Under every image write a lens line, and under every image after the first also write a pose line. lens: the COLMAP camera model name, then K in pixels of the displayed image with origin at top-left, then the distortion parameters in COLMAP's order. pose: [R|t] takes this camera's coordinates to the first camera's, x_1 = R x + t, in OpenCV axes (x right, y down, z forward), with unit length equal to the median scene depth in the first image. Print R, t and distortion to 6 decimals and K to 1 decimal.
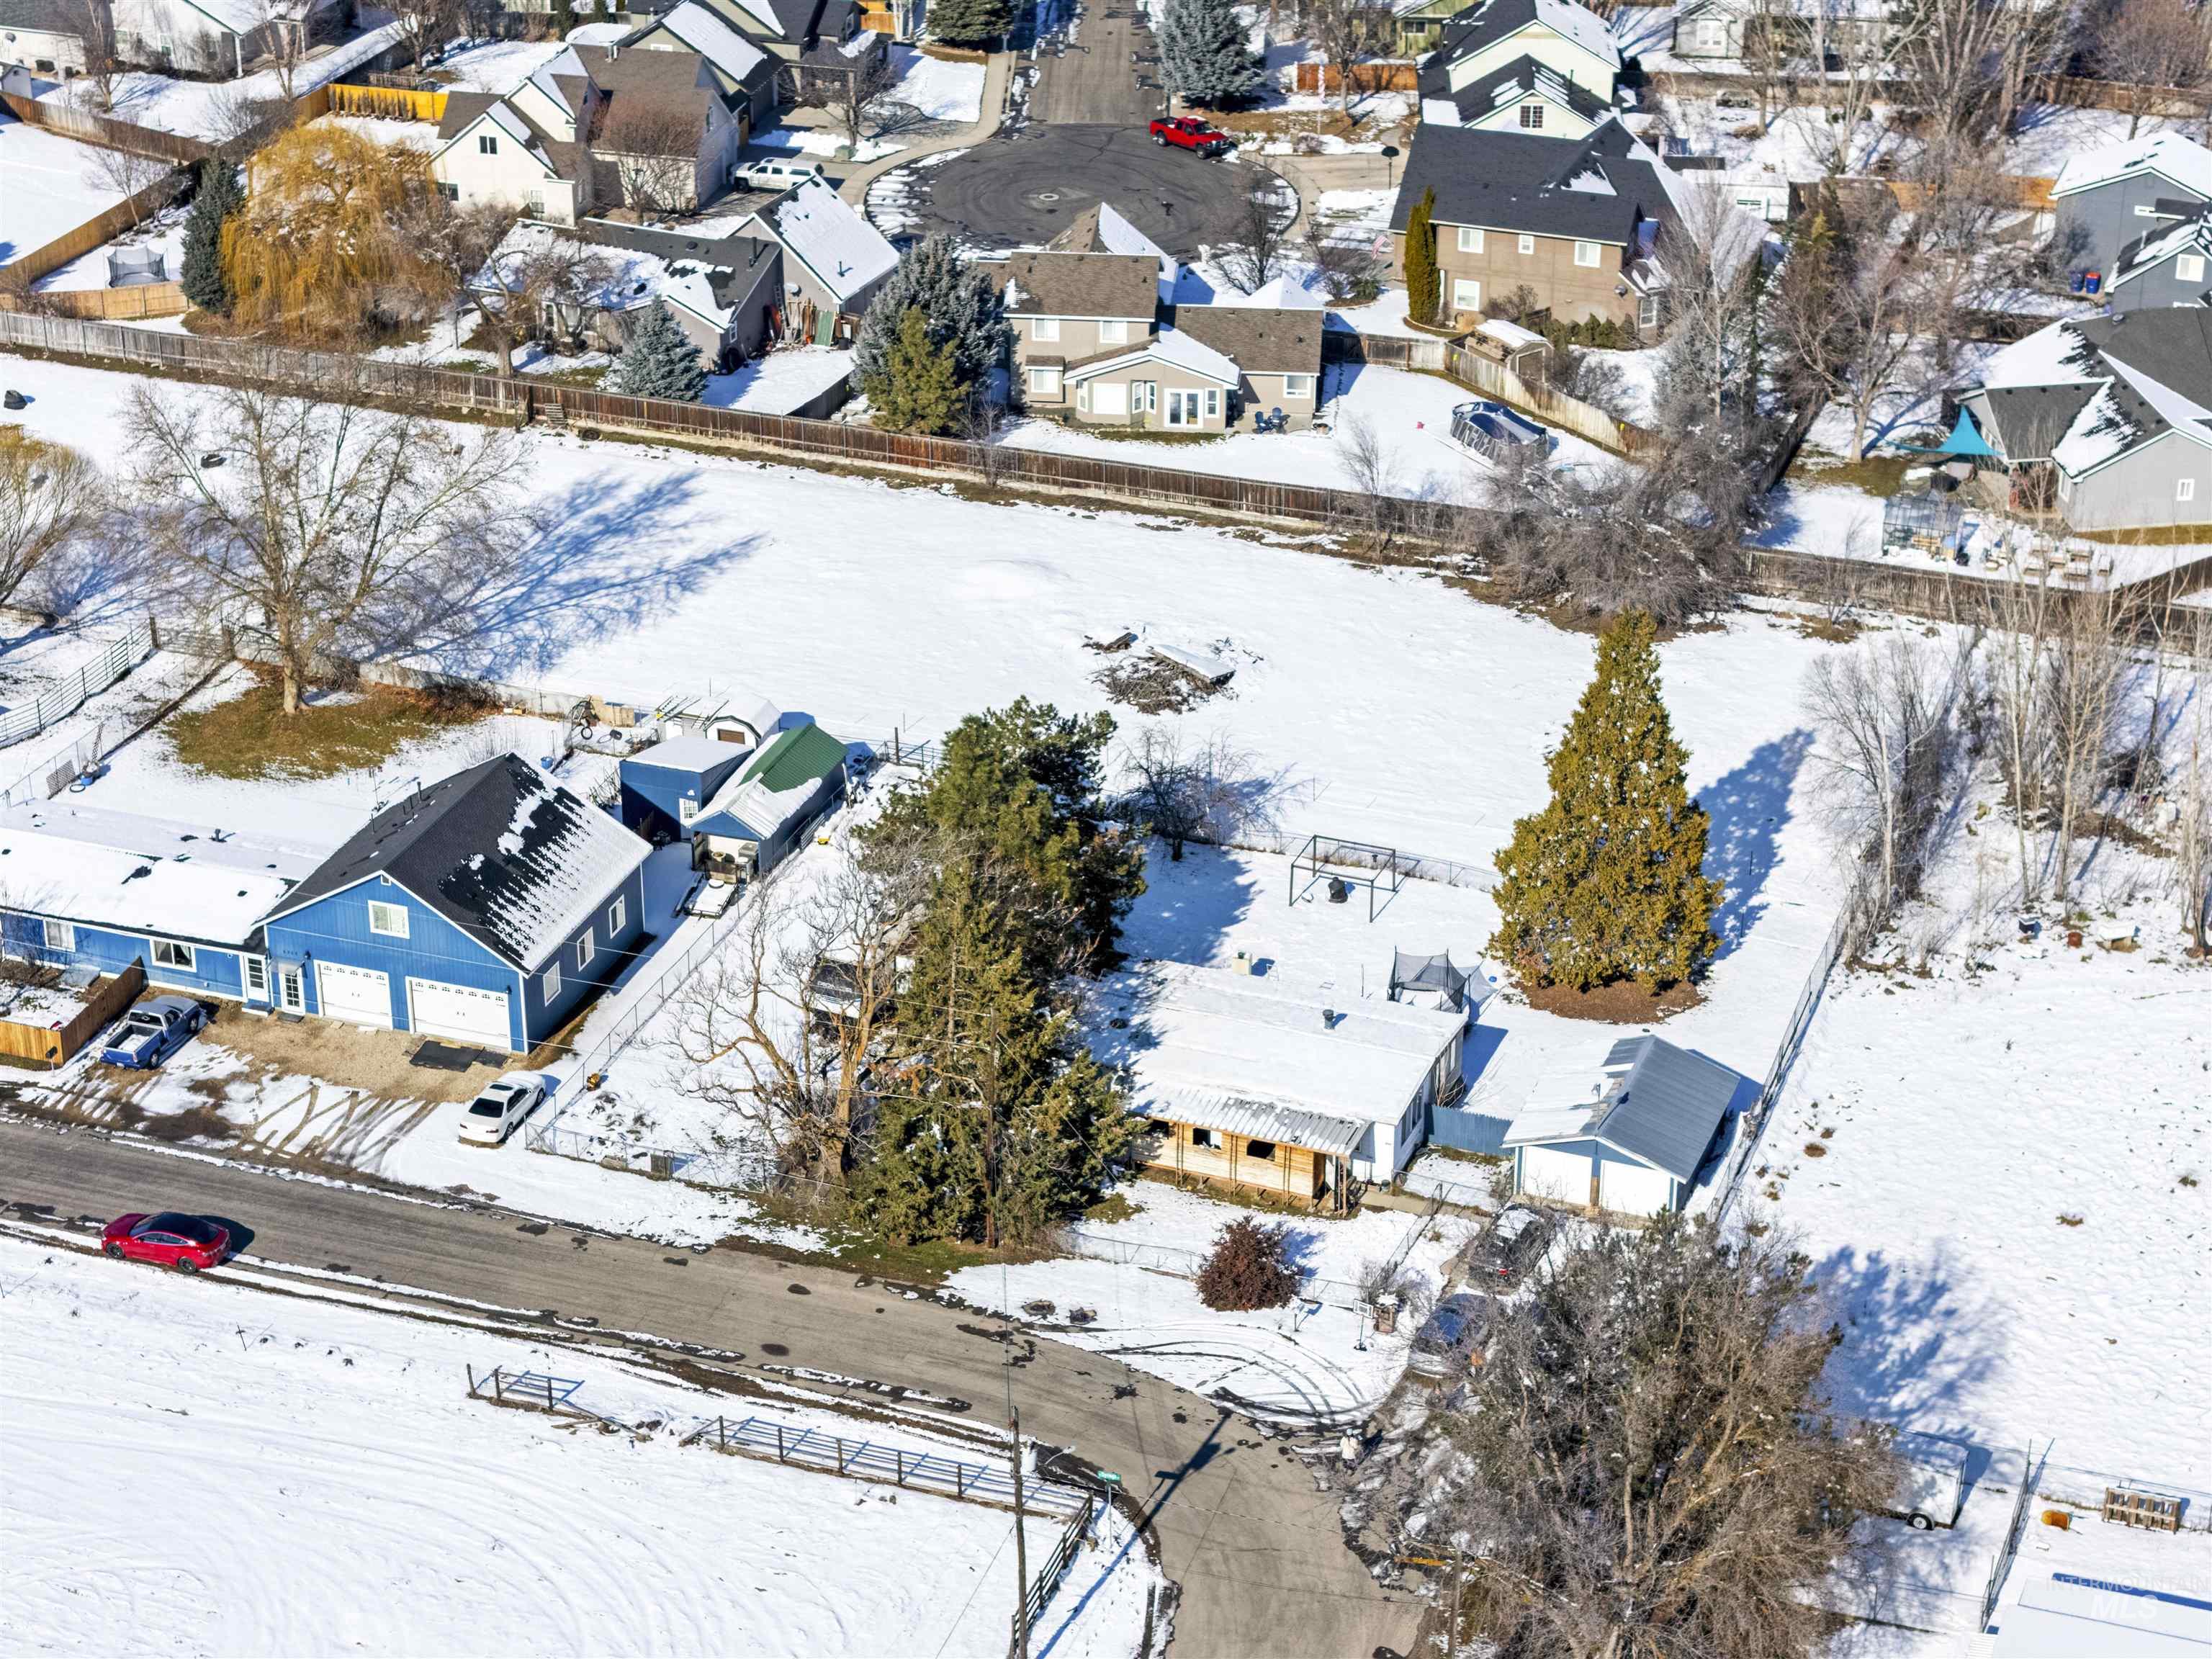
lens RADIAL K [[4417.6, 0, 1106.0], [0, 4417.6, 829.5], [0, 0, 1]] dist [-0.022643, -0.105874]
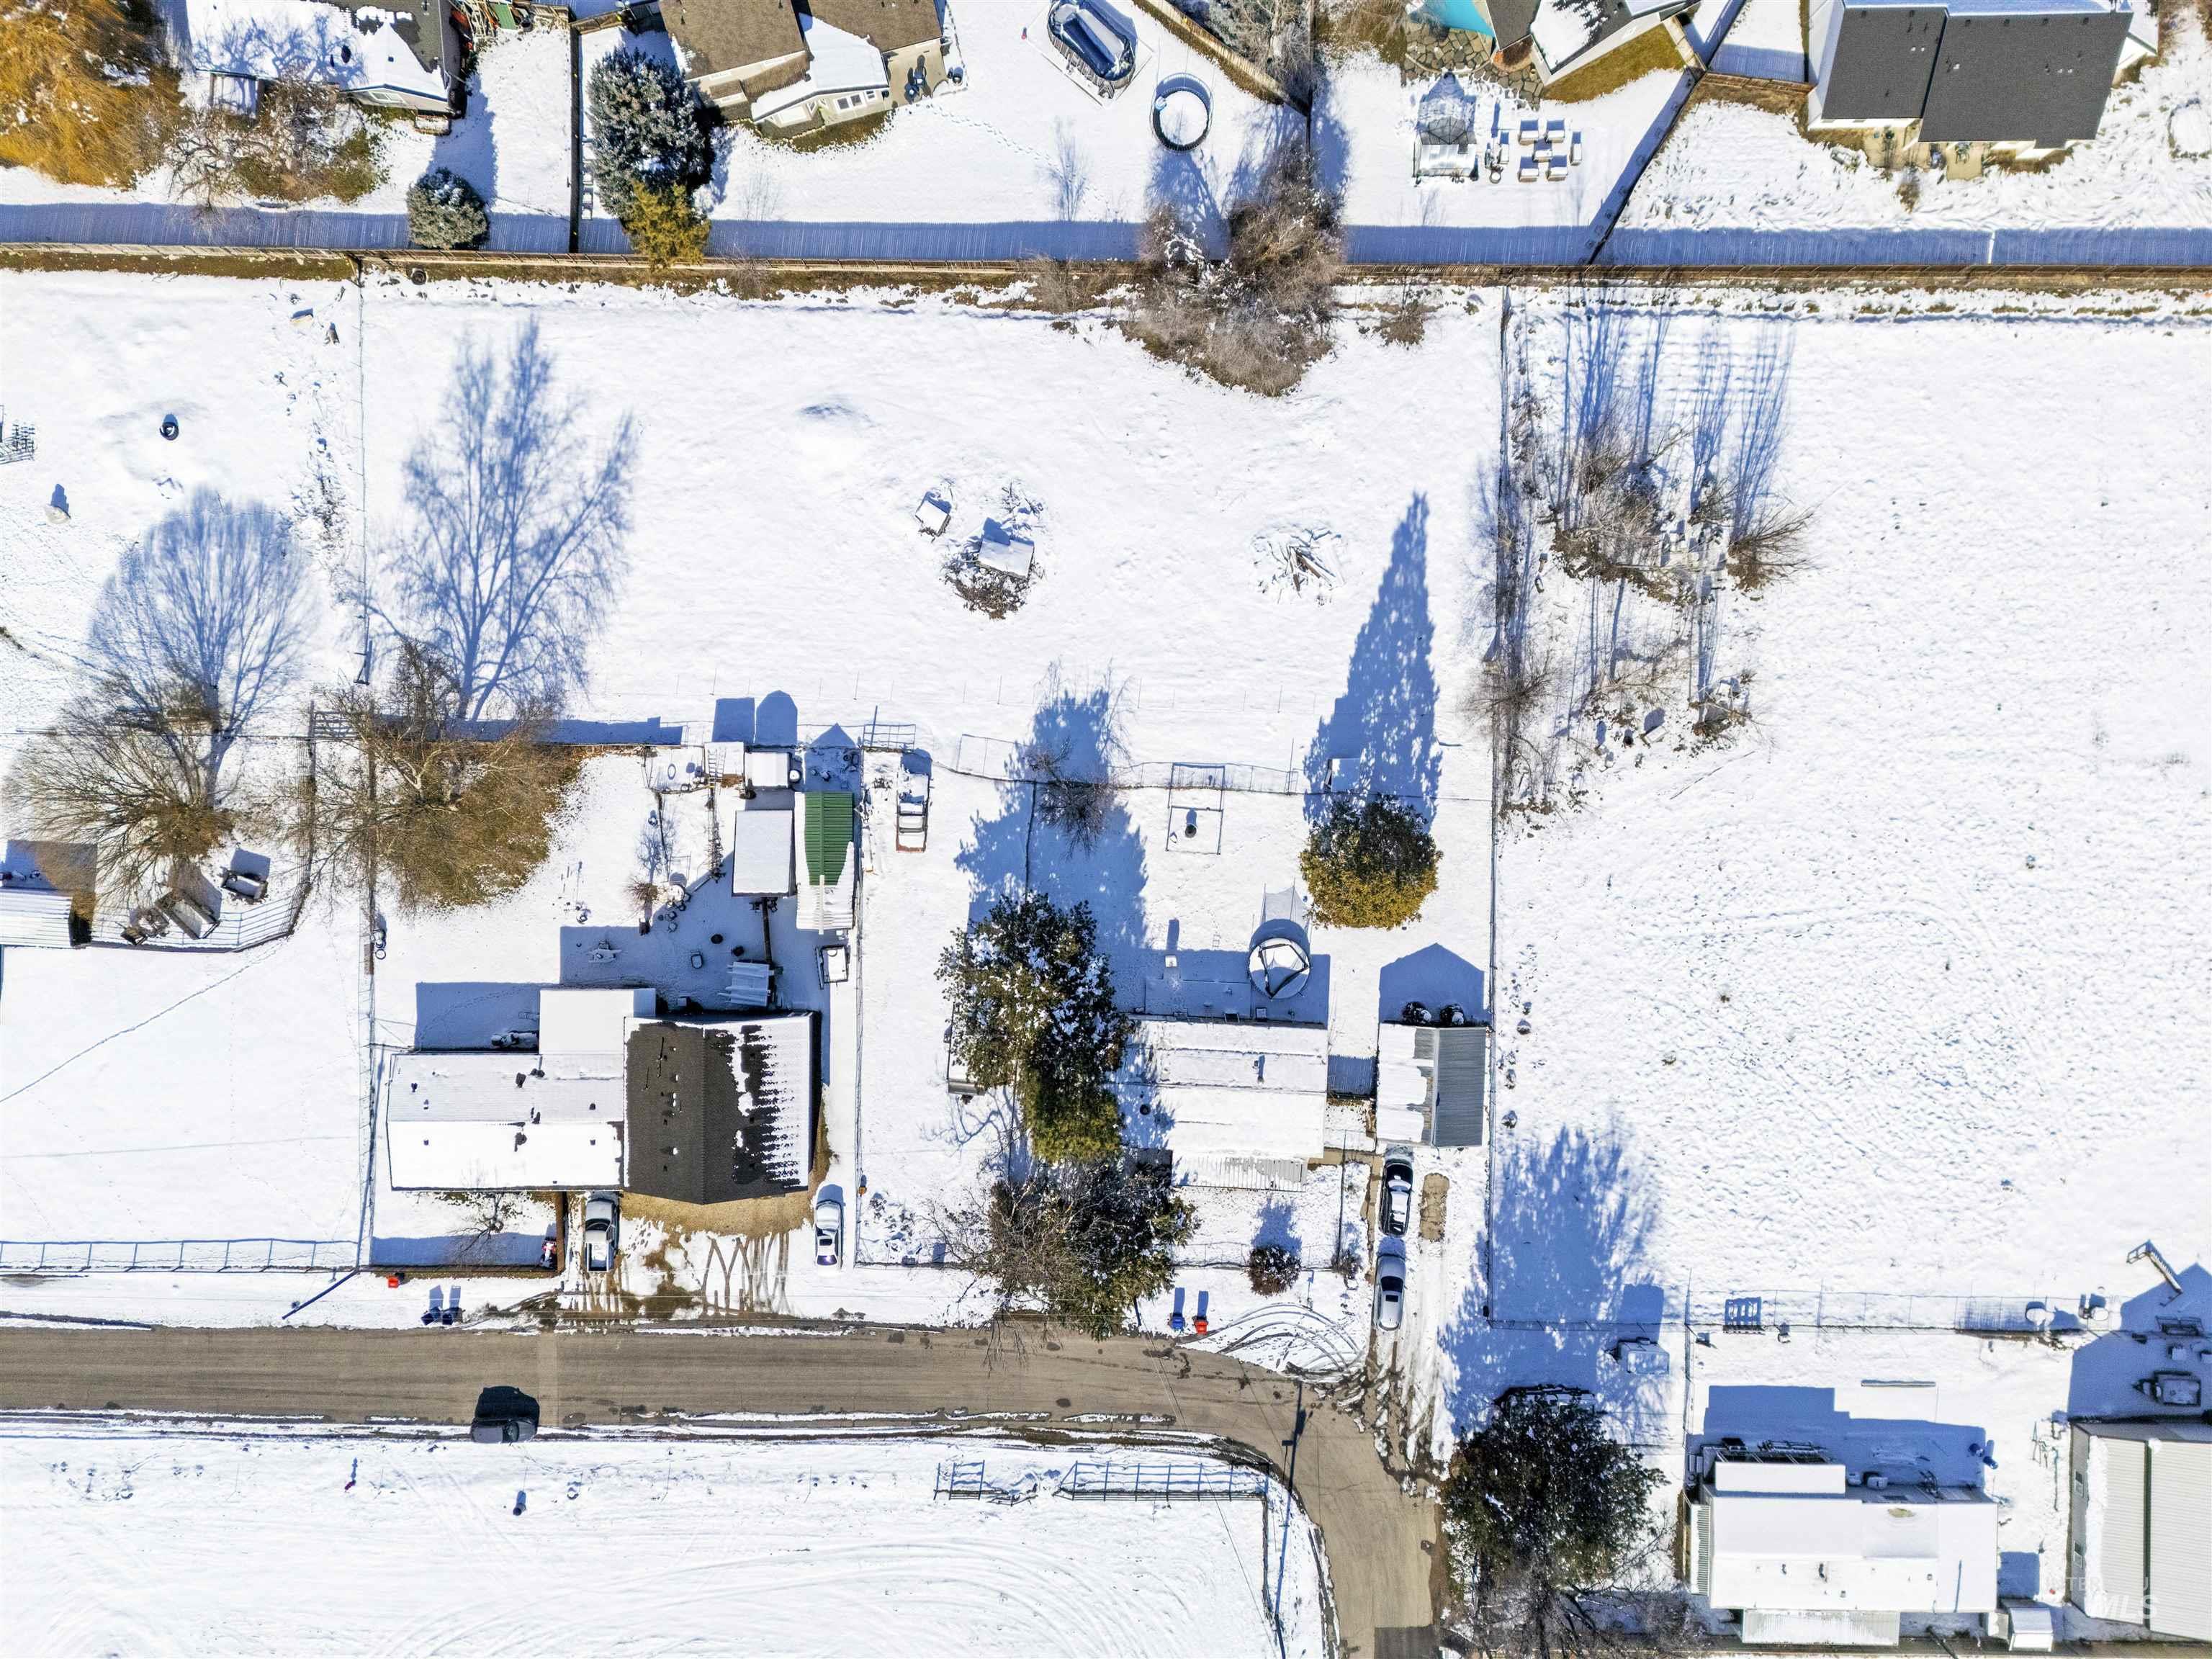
lens RADIAL K [[1610.2, 0, 1100.5], [0, 1610.2, 821.8], [0, 0, 1]] dist [0.059887, -0.038900]
pose [[0.944144, -0.329409, -0.009032, 0.031003], [0.147300, 0.397355, 0.905766, -0.606639], [-0.294779, -0.856504, 0.423682, 0.863817]]
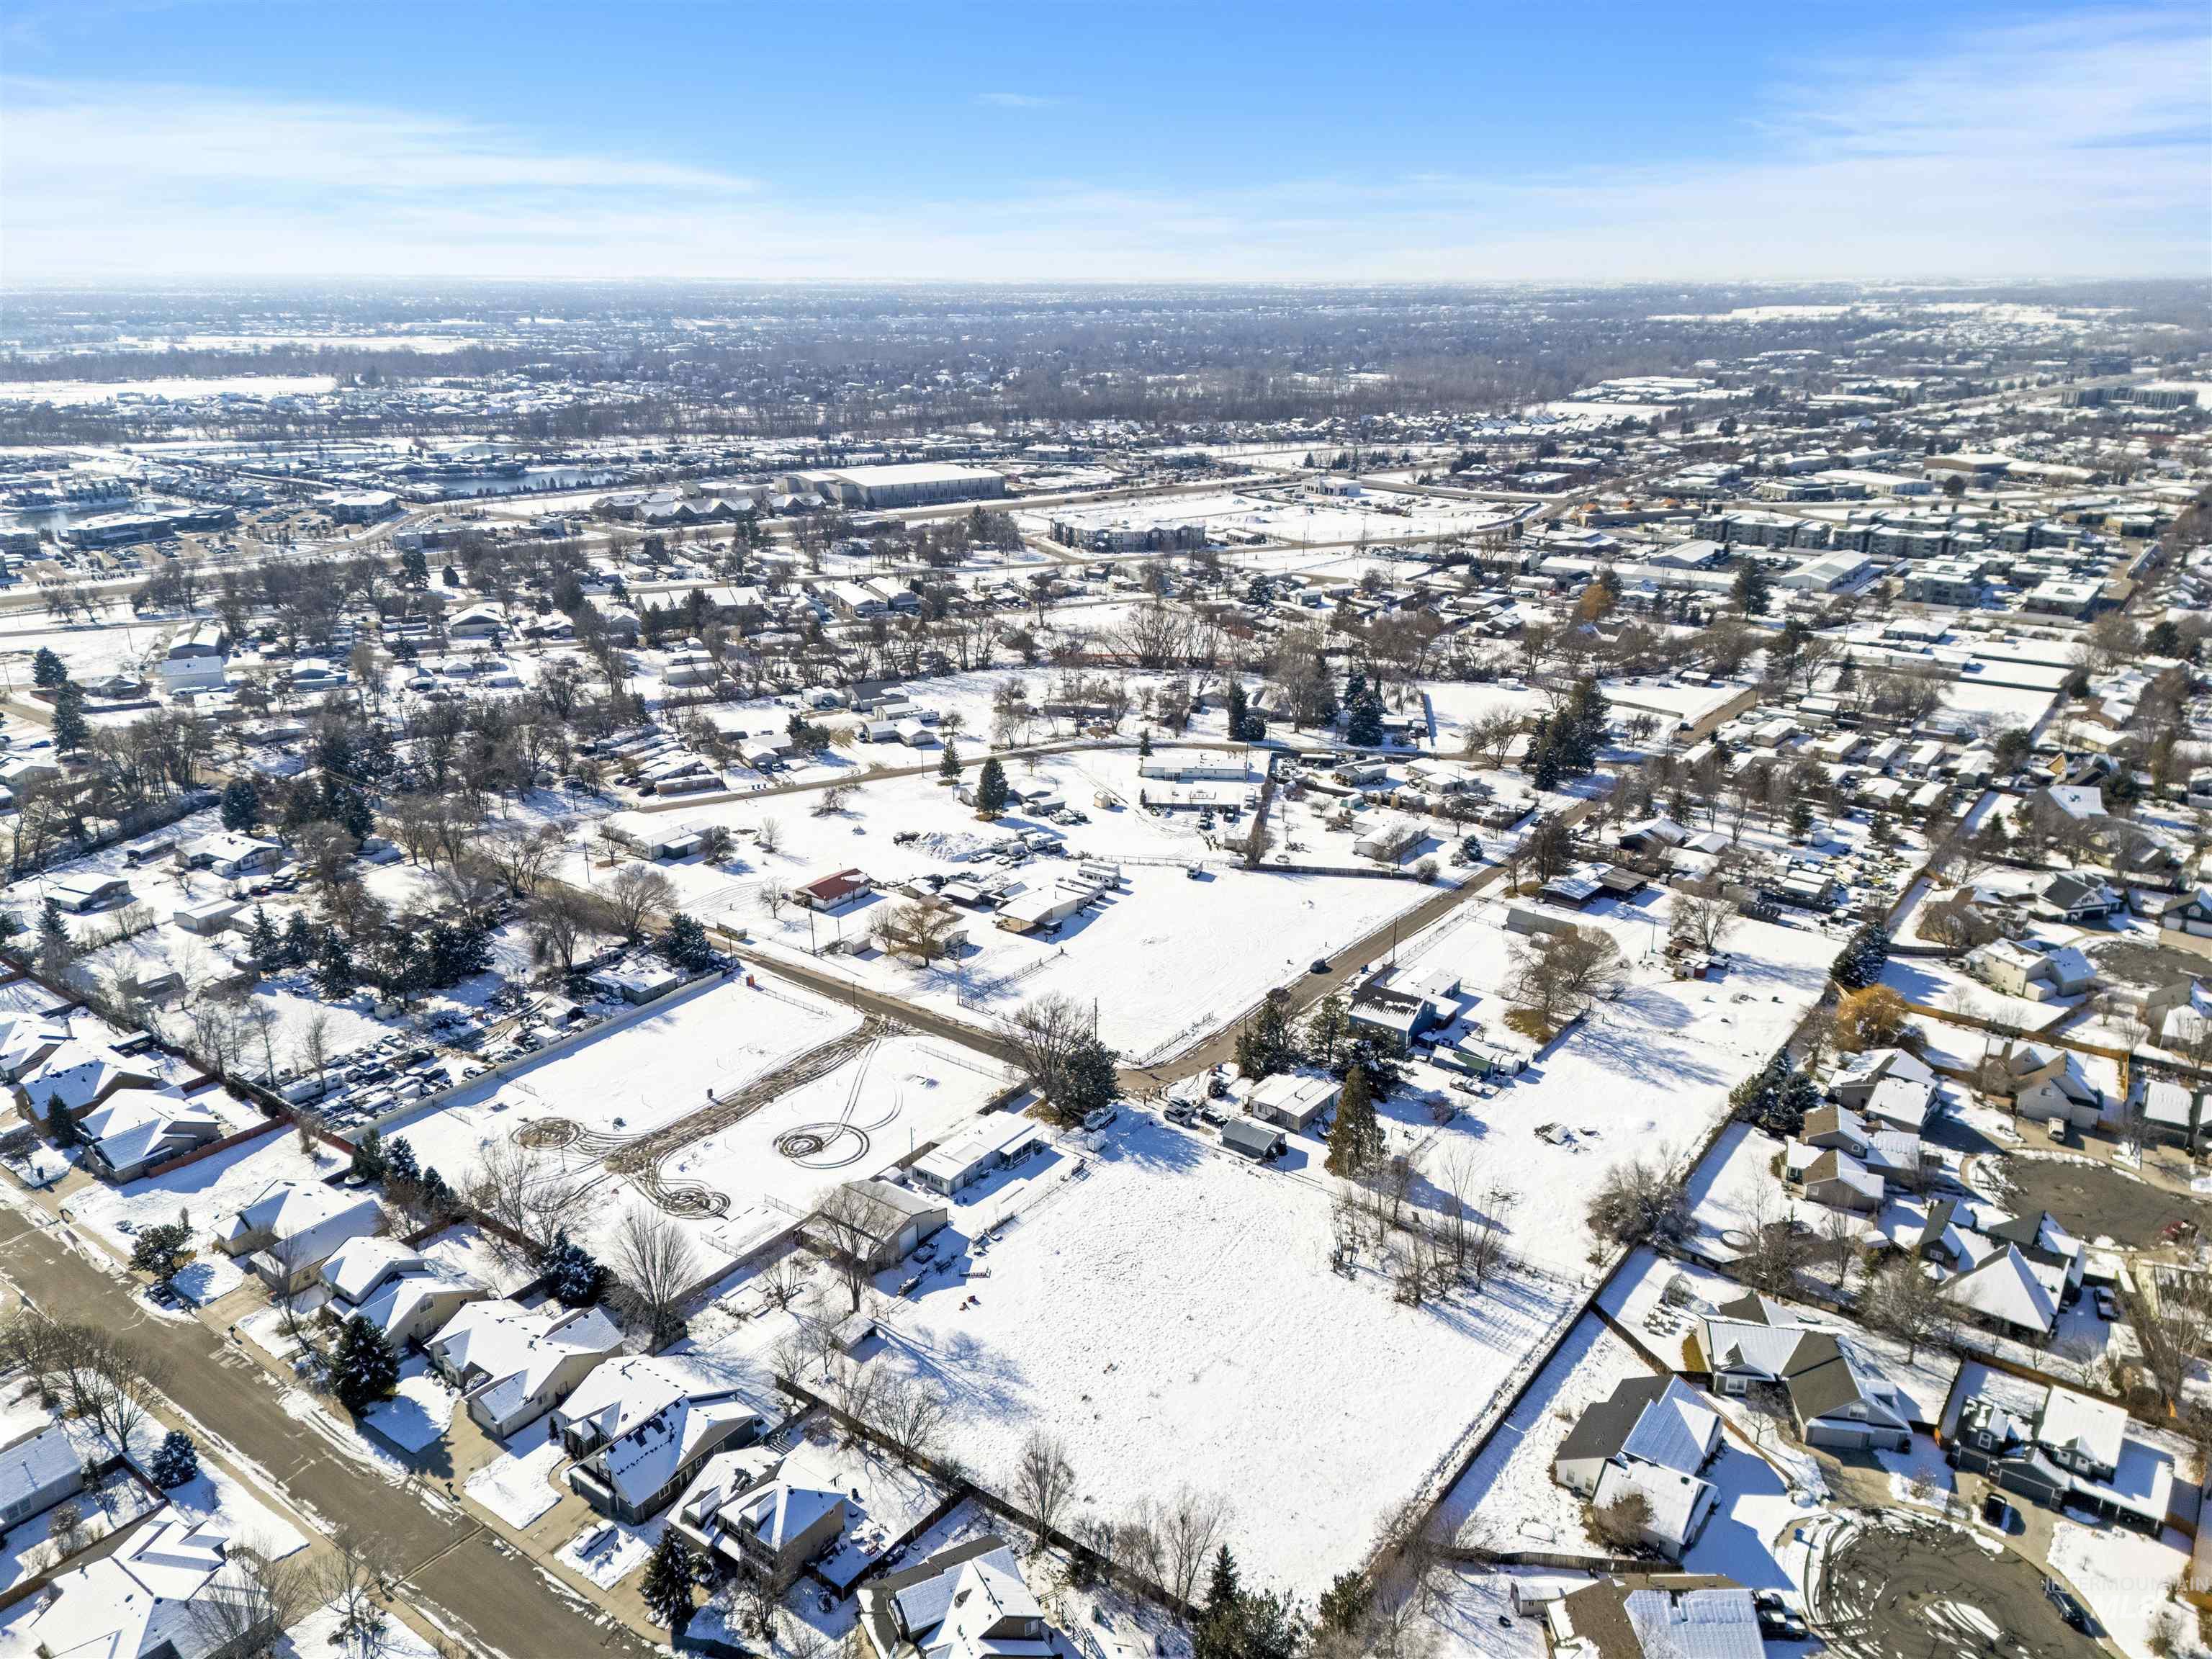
lens RADIAL K [[1612.0, 0, 1104.0], [0, 1612.0, 821.7], [0, 0, 1]] dist [0.090906, -0.095001]
pose [[-0.286477, 0.306635, -0.907692, 1.420666], [-0.428634, 0.806280, 0.407658, -0.713911], [0.856857, 0.505853, -0.099547, 0.899024]]
